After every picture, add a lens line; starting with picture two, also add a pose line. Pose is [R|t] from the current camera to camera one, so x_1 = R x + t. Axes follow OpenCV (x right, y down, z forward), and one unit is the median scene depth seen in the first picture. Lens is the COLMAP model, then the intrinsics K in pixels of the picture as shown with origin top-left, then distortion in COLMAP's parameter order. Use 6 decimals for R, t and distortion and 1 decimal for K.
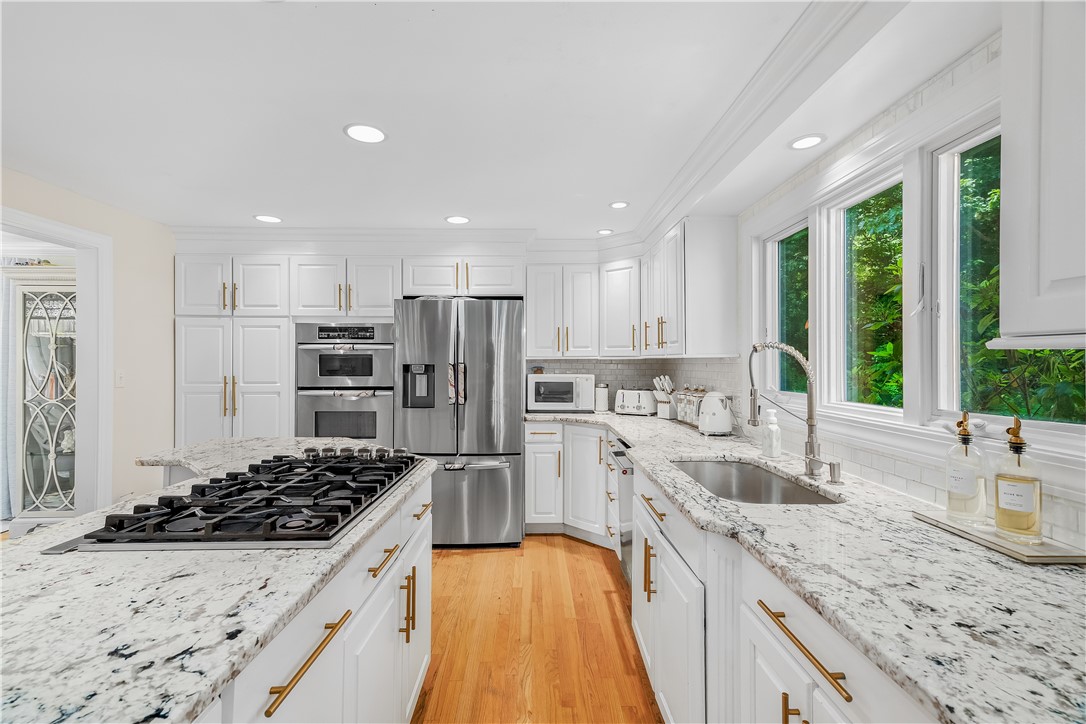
lens RADIAL K [[484.3, 0, 541.1], [0, 484.3, 364.2], [0, 0, 1]] dist [0.025456, -0.000117]
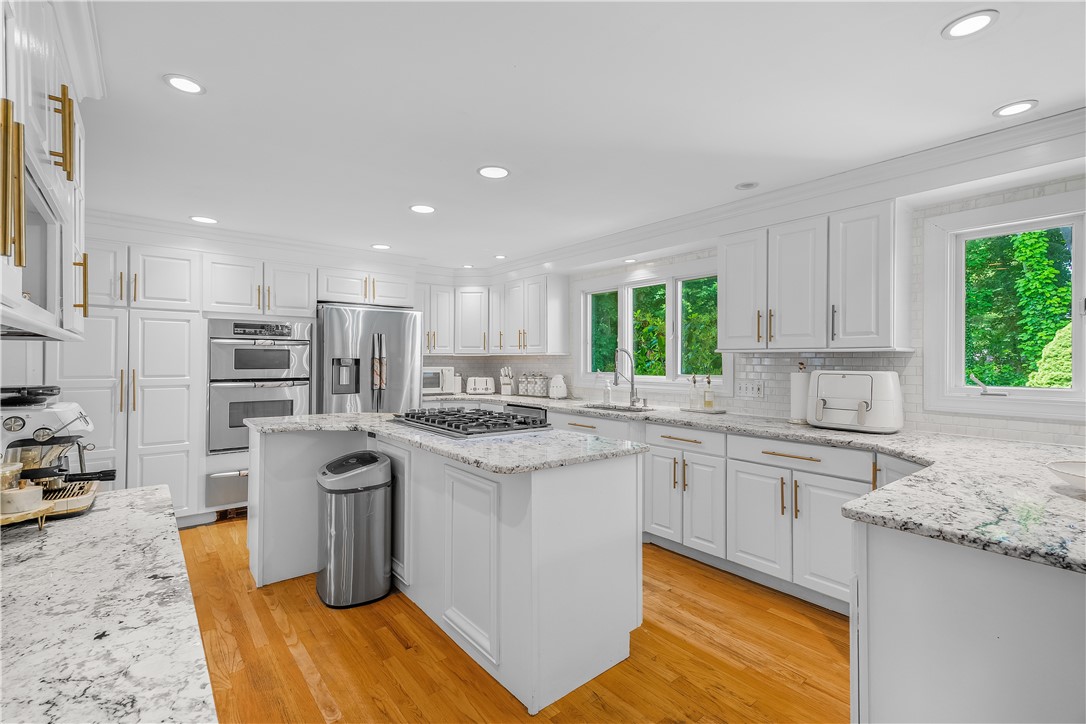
lens RADIAL K [[484.3, 0, 542.4], [0, 484.3, 362.1], [0, 0, 1]] dist [0.025456, -0.000117]
pose [[0.789260, 0.000770, 0.614059, -0.582336], [0.000587, 0.999998, -0.002008, 0.011815], [-0.614059, 0.001945, 0.789258, -0.266900]]
